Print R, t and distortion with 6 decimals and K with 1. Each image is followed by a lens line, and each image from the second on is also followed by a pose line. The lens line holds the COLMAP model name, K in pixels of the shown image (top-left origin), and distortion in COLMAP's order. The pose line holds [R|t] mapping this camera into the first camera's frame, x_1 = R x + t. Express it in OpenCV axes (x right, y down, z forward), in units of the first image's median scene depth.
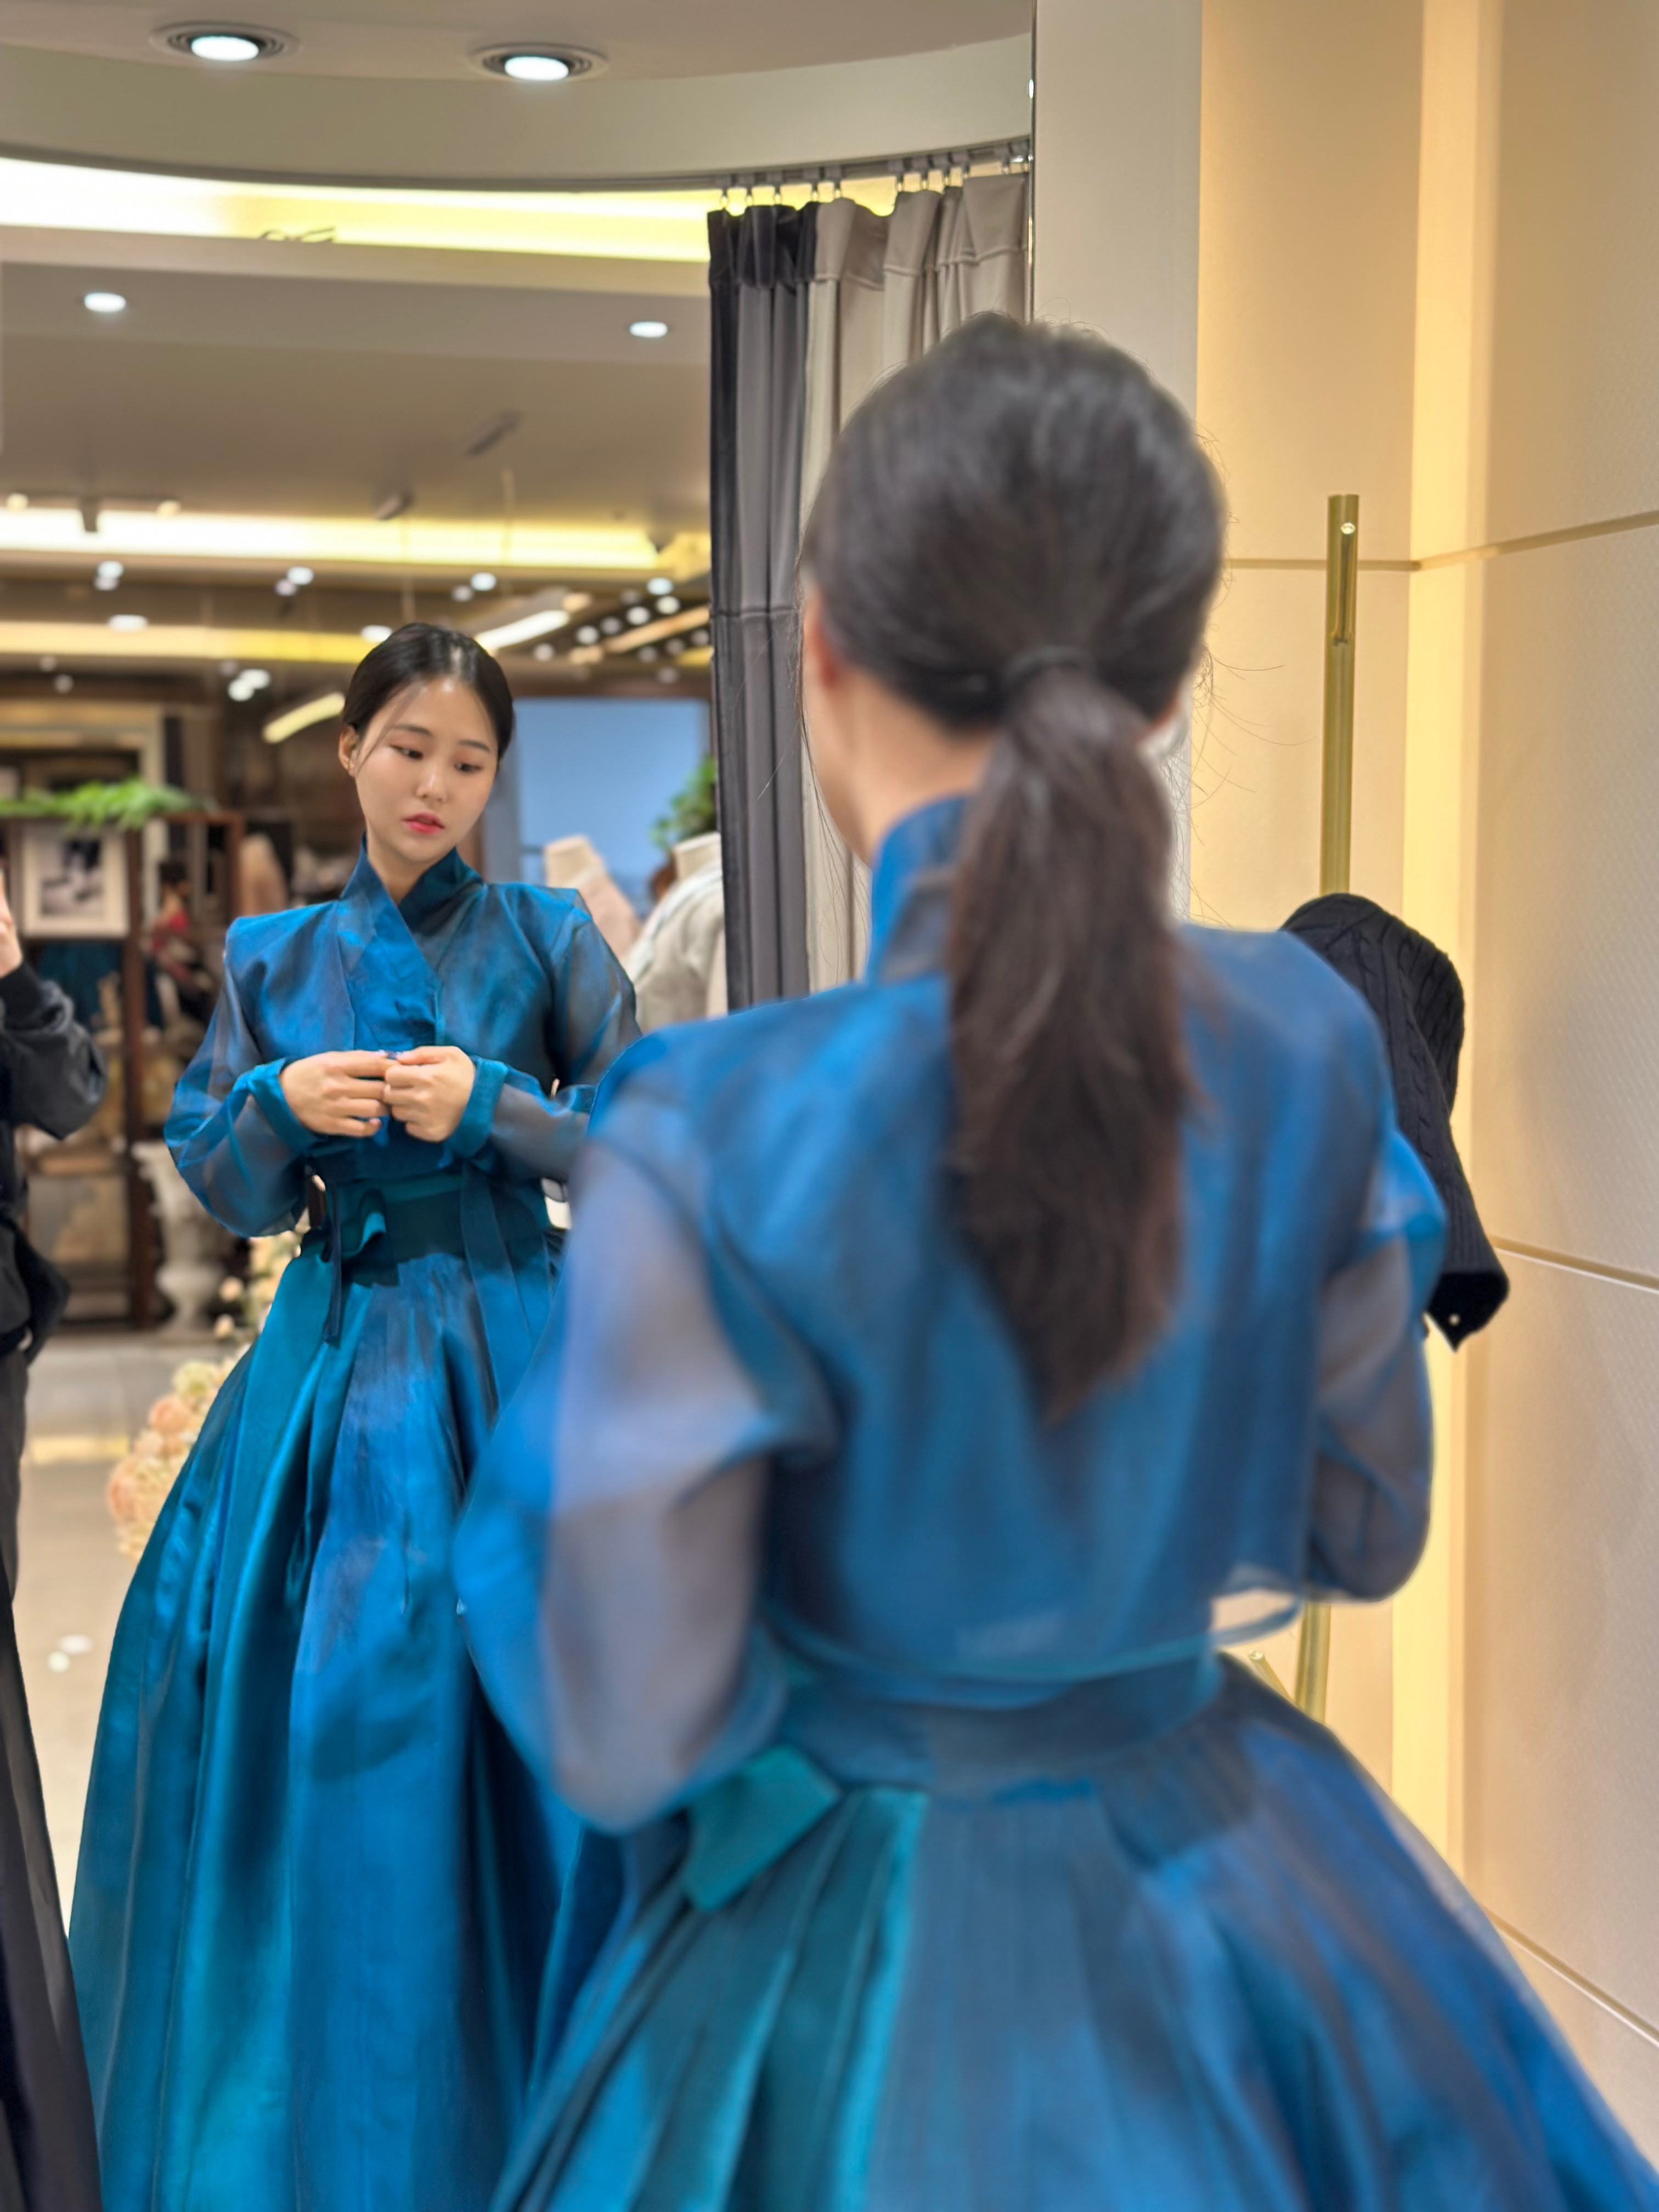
lens RADIAL K [[3091.4, 0, 834.1], [0, 3091.4, 1109.1], [0, 0, 1]] dist [0.283424, 0.000000]
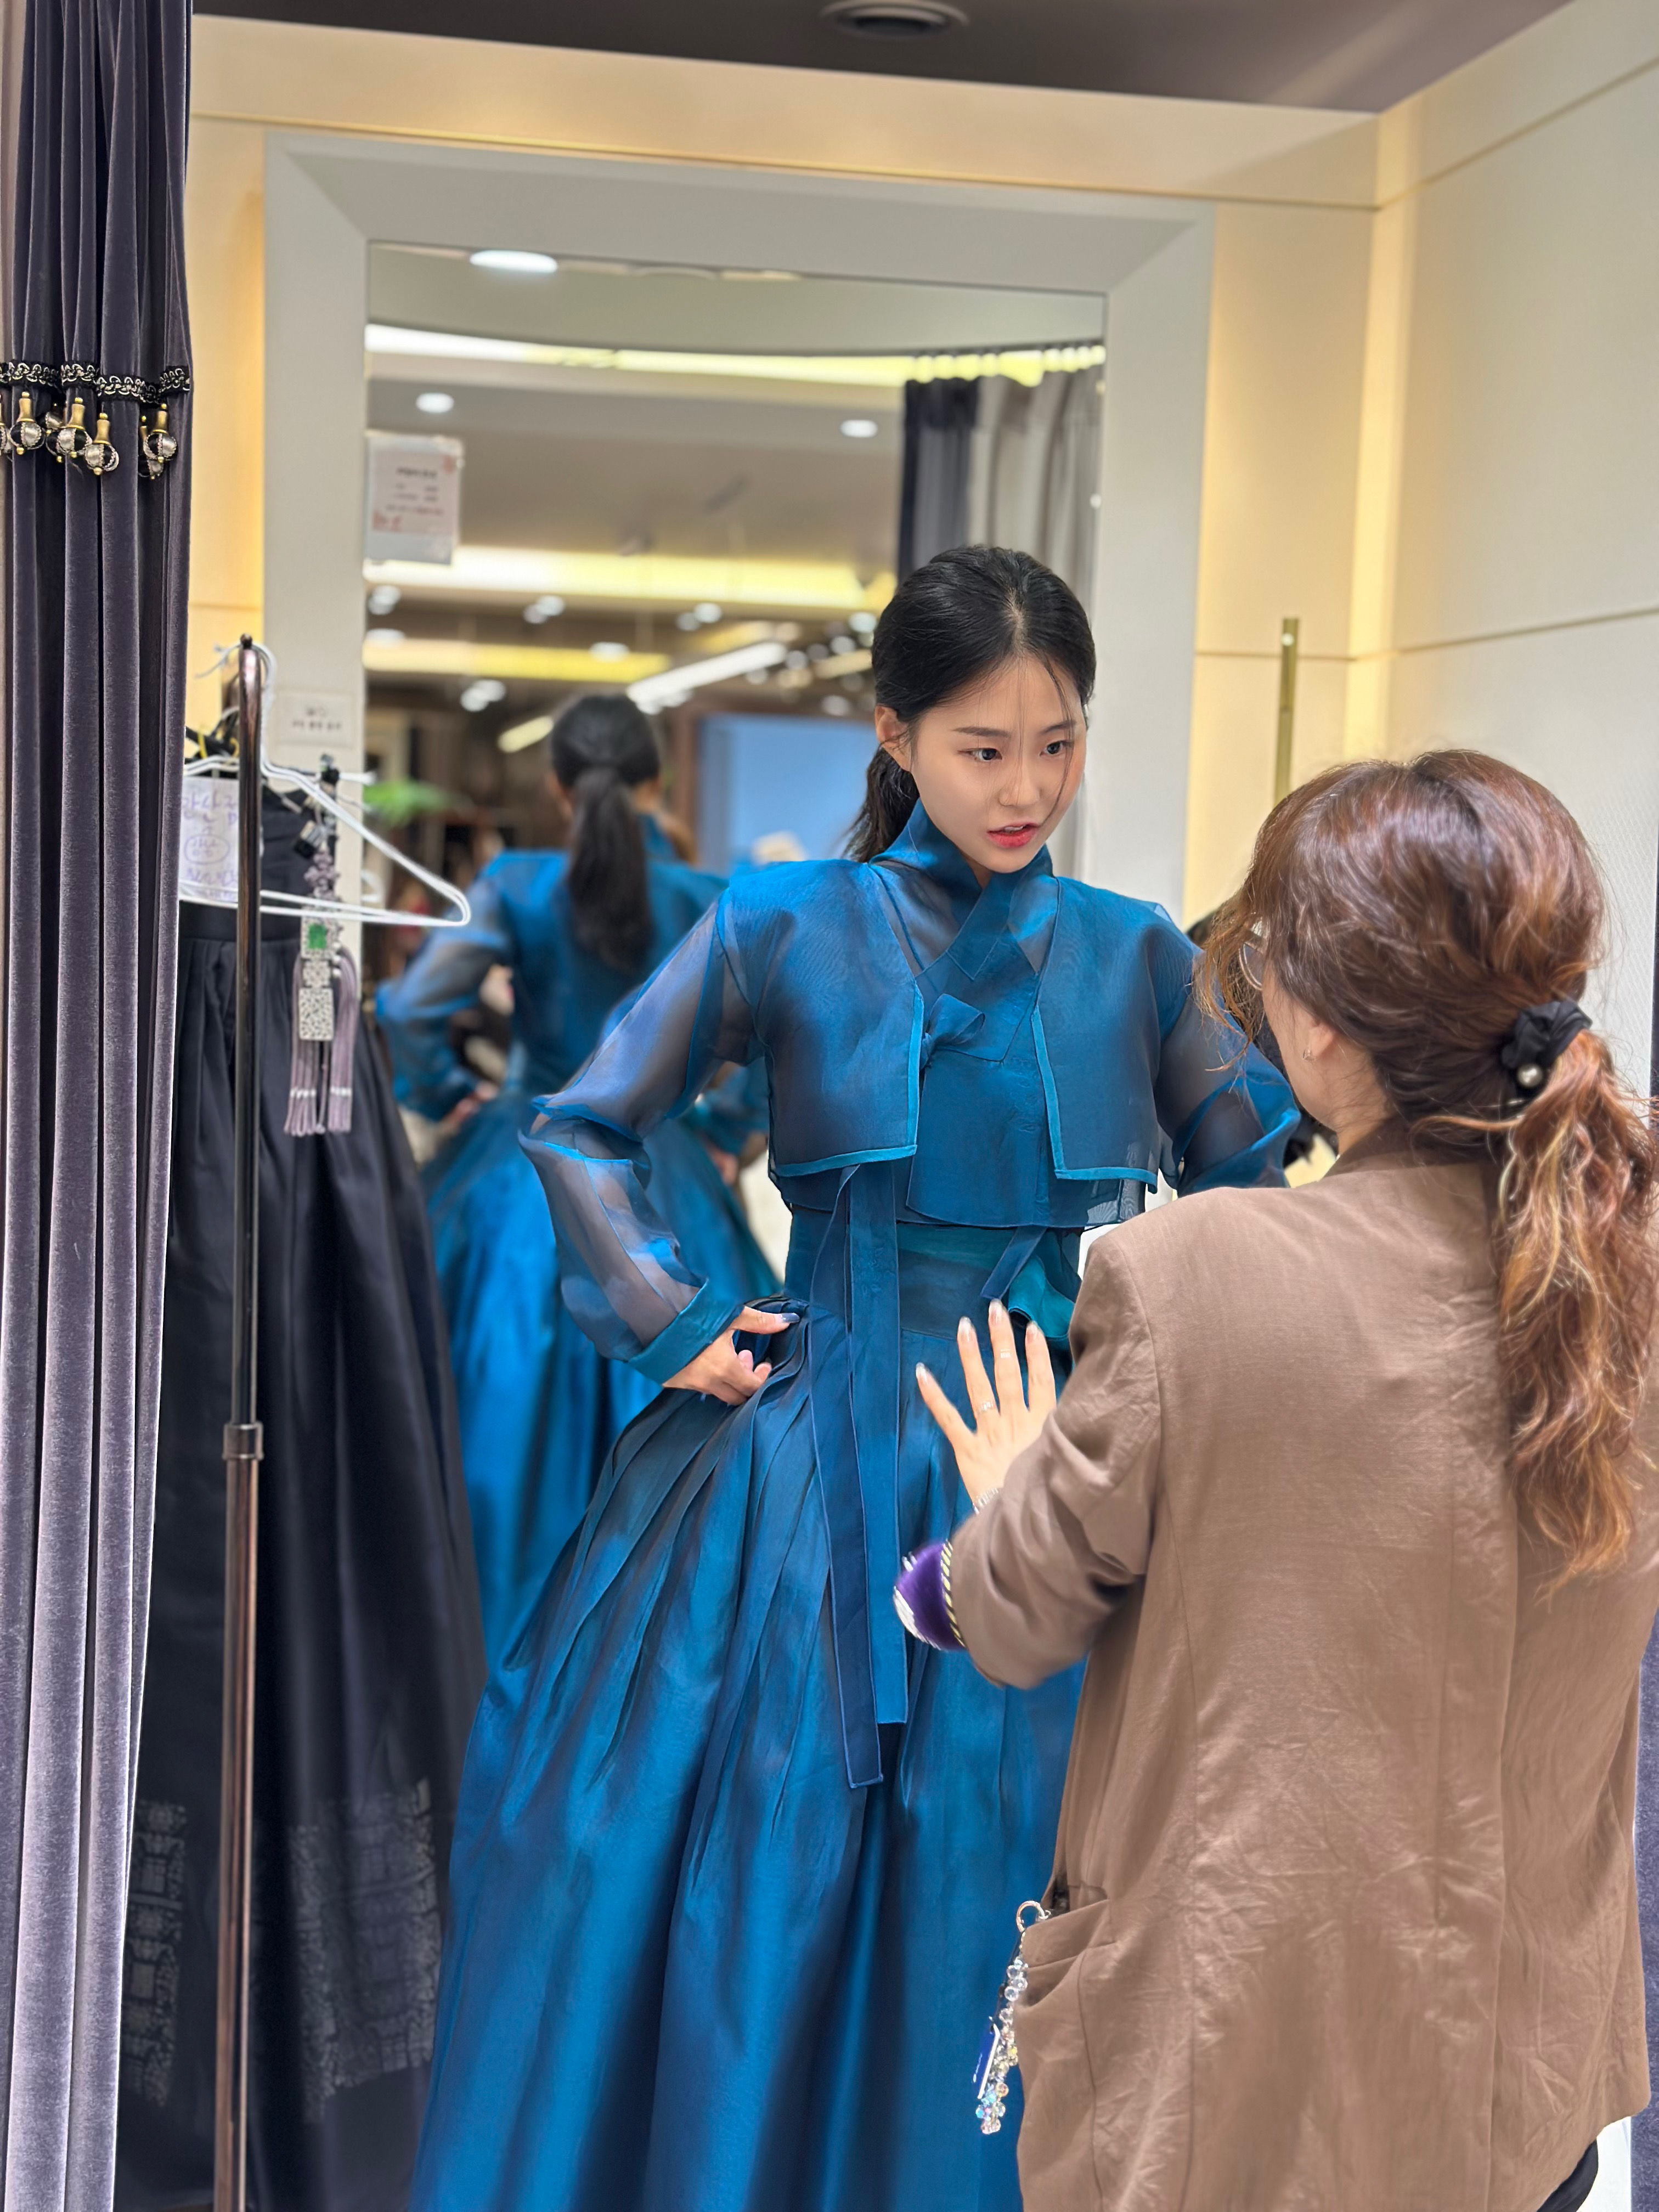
lens RADIAL K [[3091.4, 0, 826.3], [0, 3091.4, 1104.3], [0, 0, 1]] dist [0.283424, 0.000000]
pose [[0.997175, 0.041822, -0.062397, 0.024467], [-0.042327, 0.999081, -0.006796, 0.042168], [0.062056, 0.009418, 0.998028, -0.352657]]
